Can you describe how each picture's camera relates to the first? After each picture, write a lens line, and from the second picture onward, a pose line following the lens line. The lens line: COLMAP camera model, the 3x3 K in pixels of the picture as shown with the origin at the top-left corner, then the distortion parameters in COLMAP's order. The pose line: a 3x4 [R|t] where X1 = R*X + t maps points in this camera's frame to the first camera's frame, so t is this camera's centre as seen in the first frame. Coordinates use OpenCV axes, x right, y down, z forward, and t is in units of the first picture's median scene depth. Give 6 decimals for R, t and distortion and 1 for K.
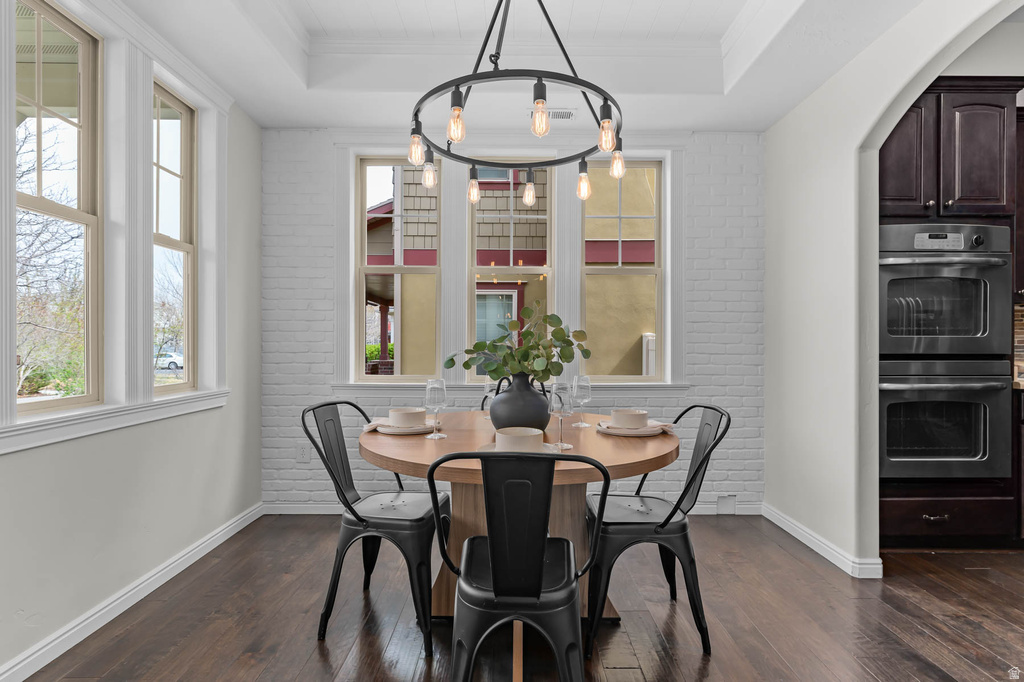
lens RADIAL K [[471.3, 0, 512.0], [0, 471.3, 341.0], [0, 0, 1]] dist [-0.000764, -0.000150]
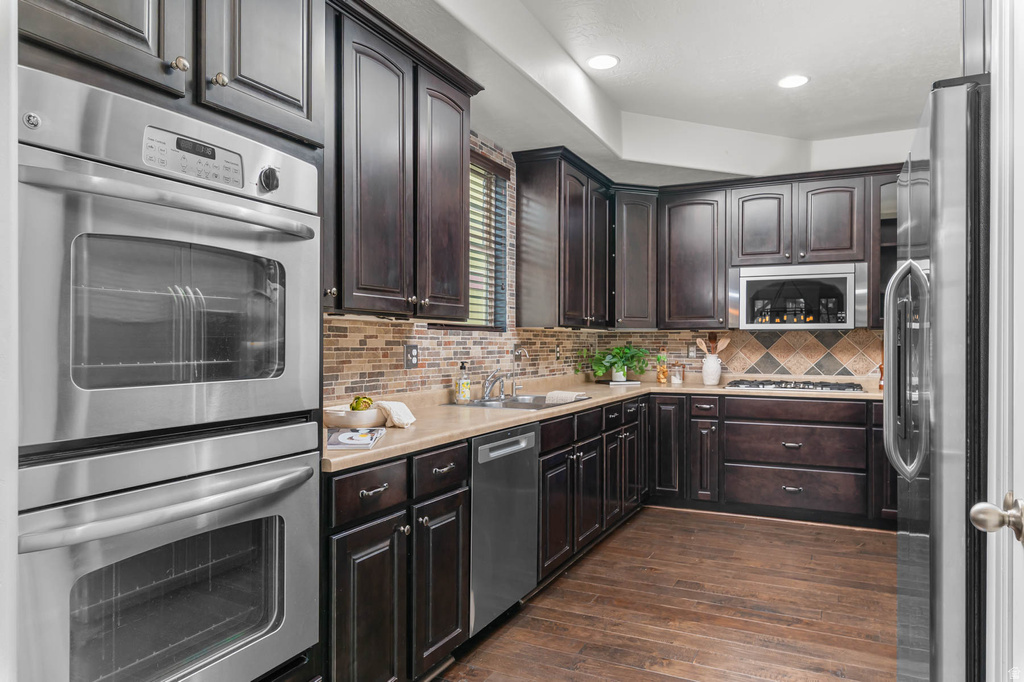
lens RADIAL K [[652.1, 0, 515.5], [0, 652.1, 343.3], [0, 0, 1]] dist [0.001860, 0.000323]
pose [[0.442984, -0.003550, 0.896522, 0.501558], [-0.000079, 0.999992, 0.003999, -0.048008], [-0.896529, -0.001842, 0.442980, 0.477710]]
